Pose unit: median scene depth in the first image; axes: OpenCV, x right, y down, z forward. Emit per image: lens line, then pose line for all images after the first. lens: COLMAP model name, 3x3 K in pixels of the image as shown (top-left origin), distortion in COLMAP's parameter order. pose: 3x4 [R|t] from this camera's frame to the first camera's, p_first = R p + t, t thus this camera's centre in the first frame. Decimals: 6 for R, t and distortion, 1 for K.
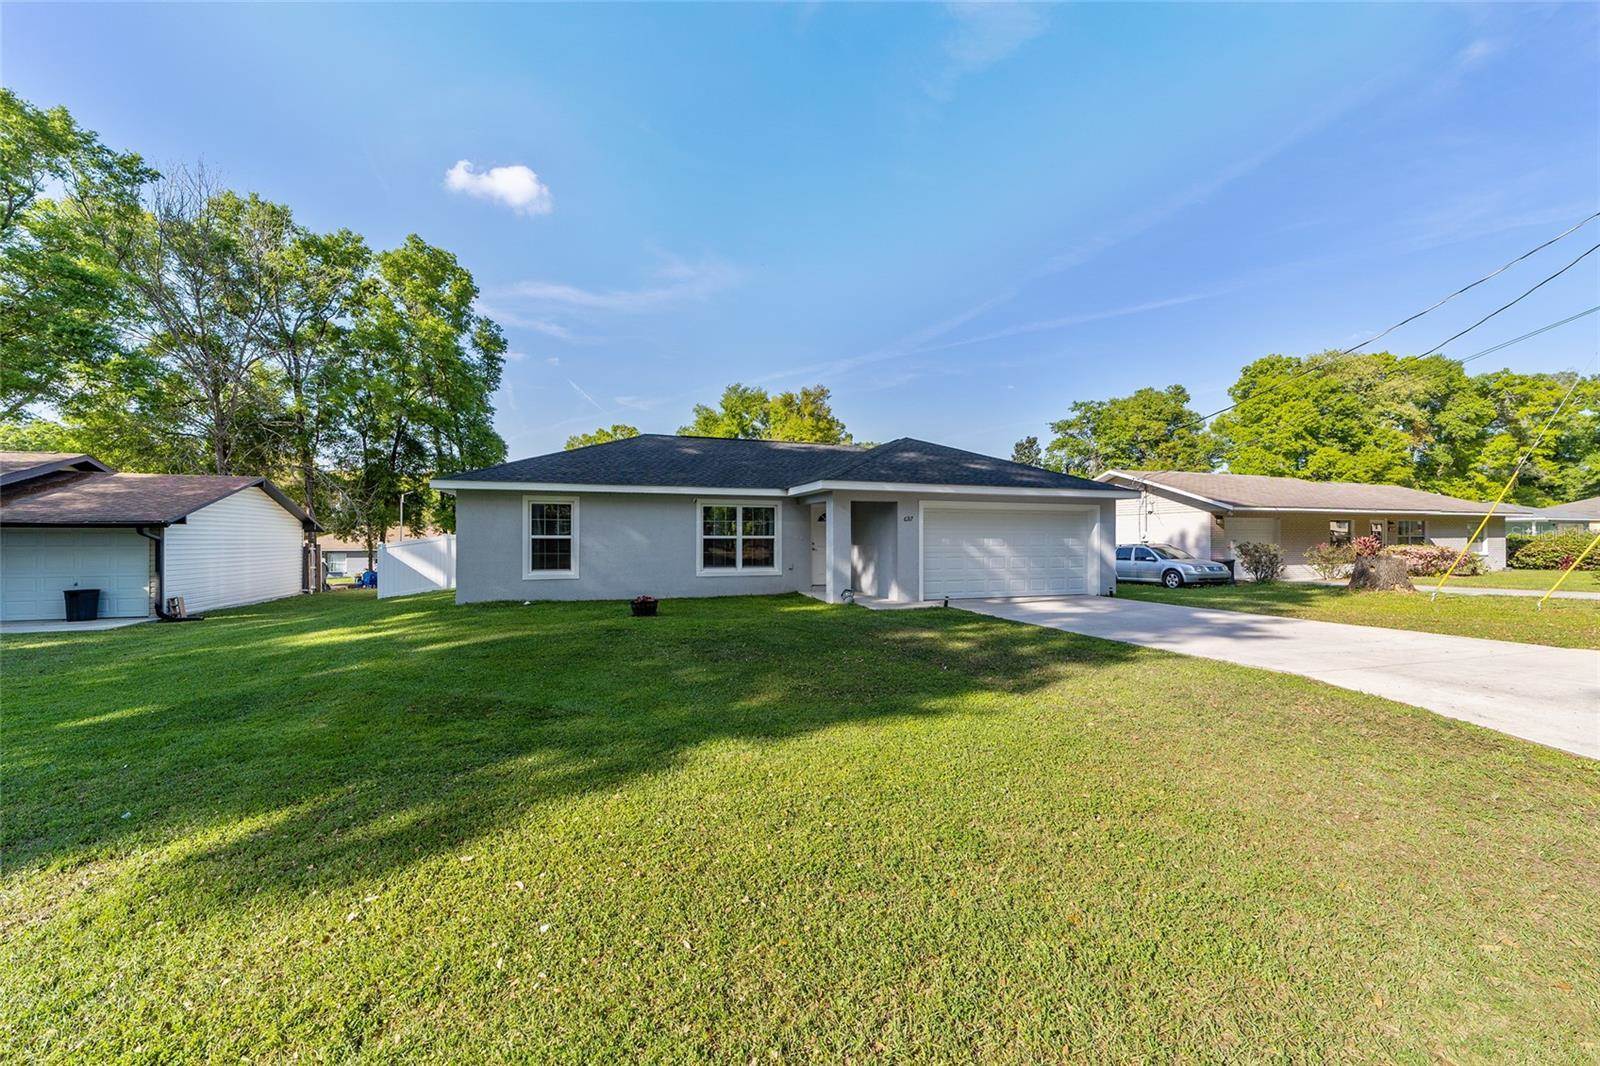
lens RADIAL K [[614.0, 0, 801.3], [0, 614.0, 538.1], [0, 0, 1]] dist [-0.017688, 0.009386]
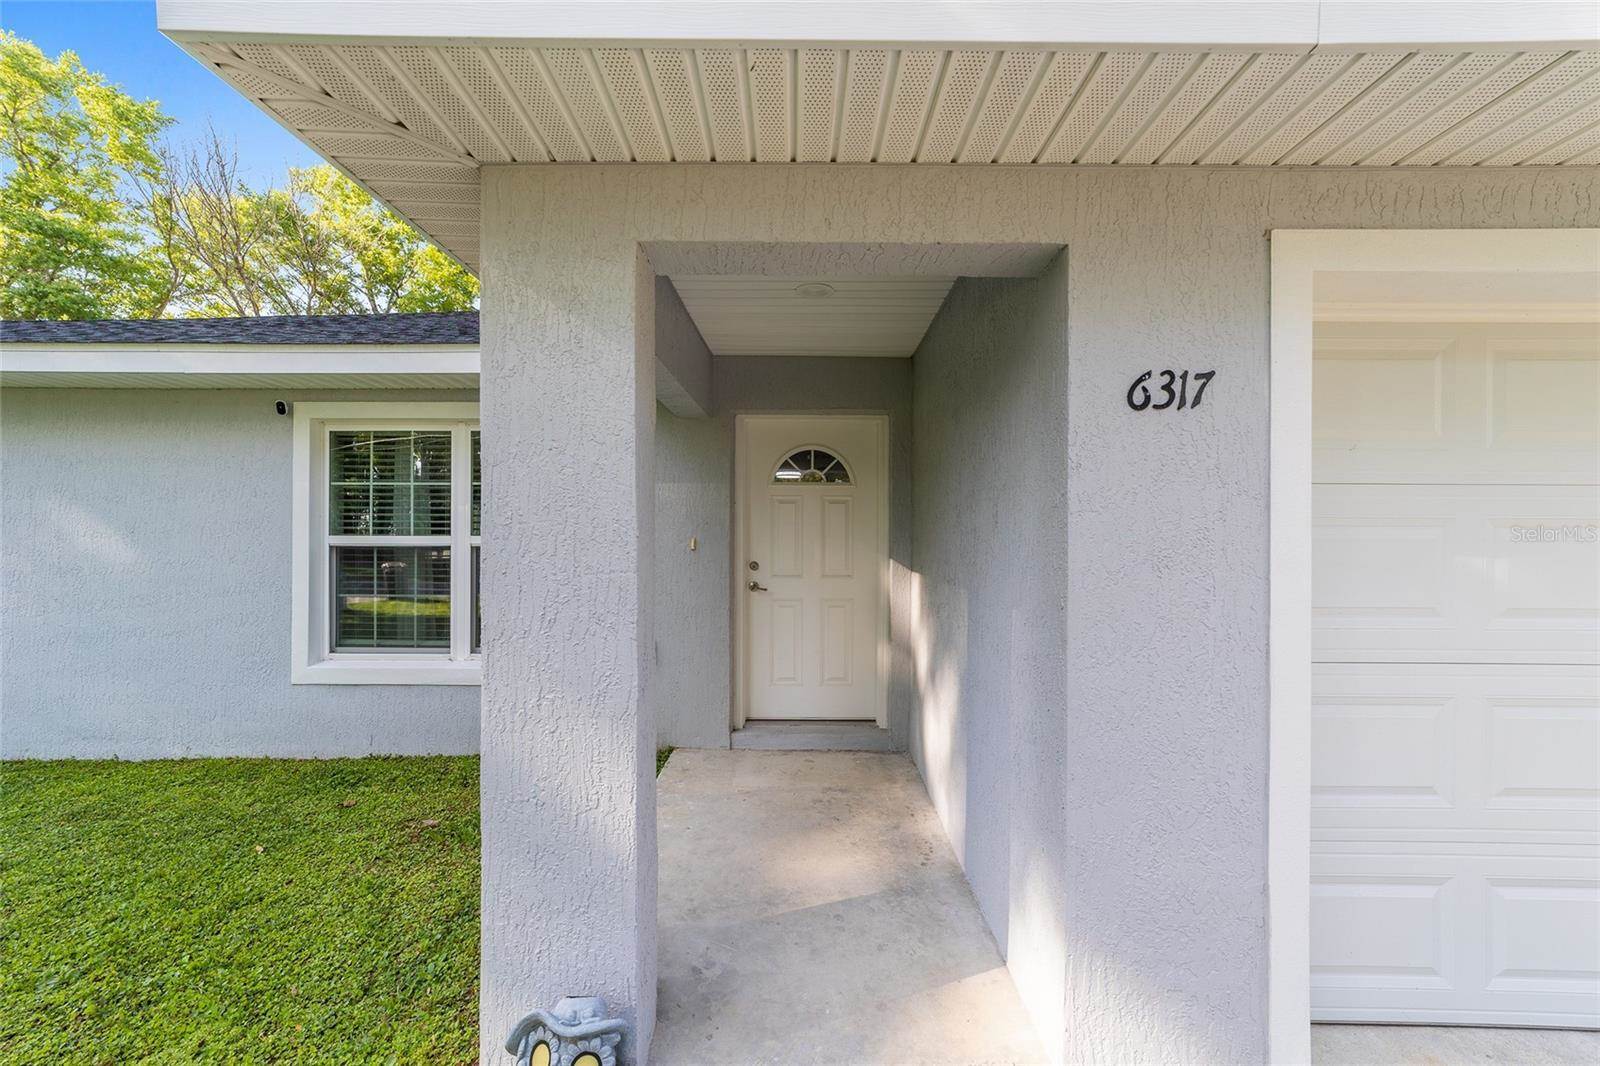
lens RADIAL K [[614.0, 0, 801.3], [0, 614.0, 538.1], [0, 0, 1]] dist [-0.017688, 0.009386]
pose [[0.946669, 0.000708, -0.322206, 0.130792], [-0.000564, 1.000000, 0.000542, -0.002751], [0.322207, -0.000331, 0.946669, 0.778613]]
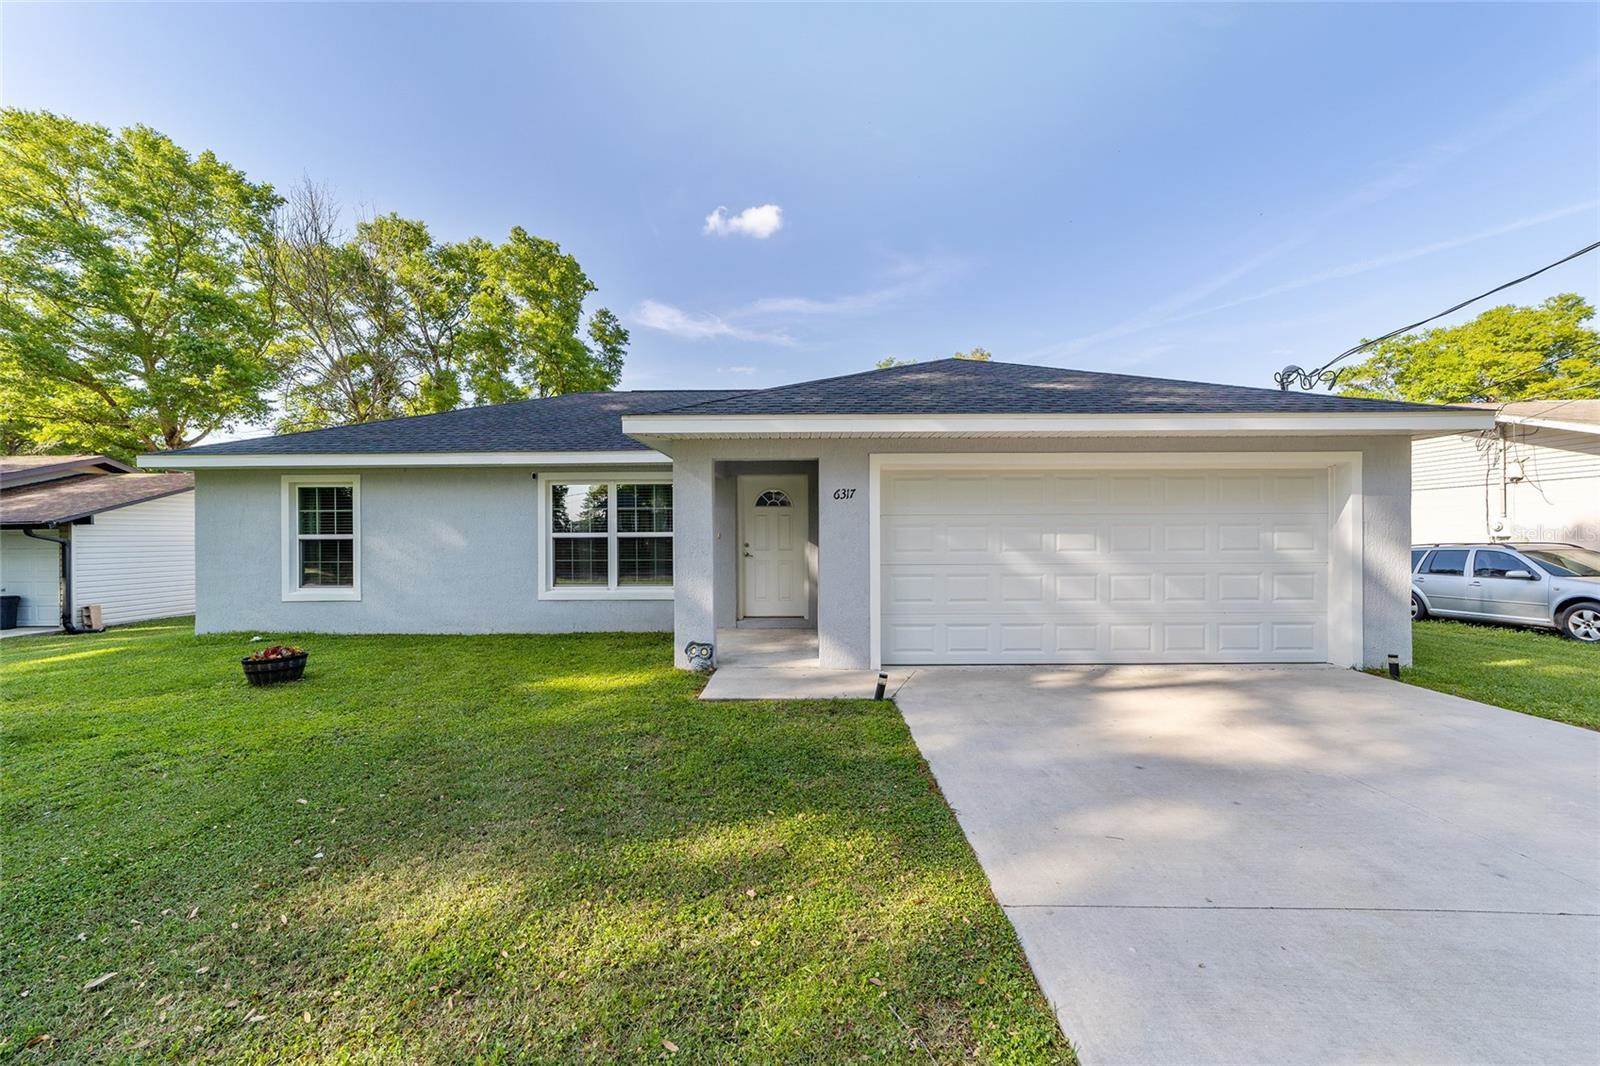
lens RADIAL K [[614.0, 0, 801.3], [0, 614.0, 538.1], [0, 0, 1]] dist [-0.017688, 0.009386]
pose [[0.943624, -0.004563, -0.330987, 0.268660], [0.006842, 0.999960, 0.005720, -0.000419], [0.330948, -0.007662, 0.943618, 0.488664]]
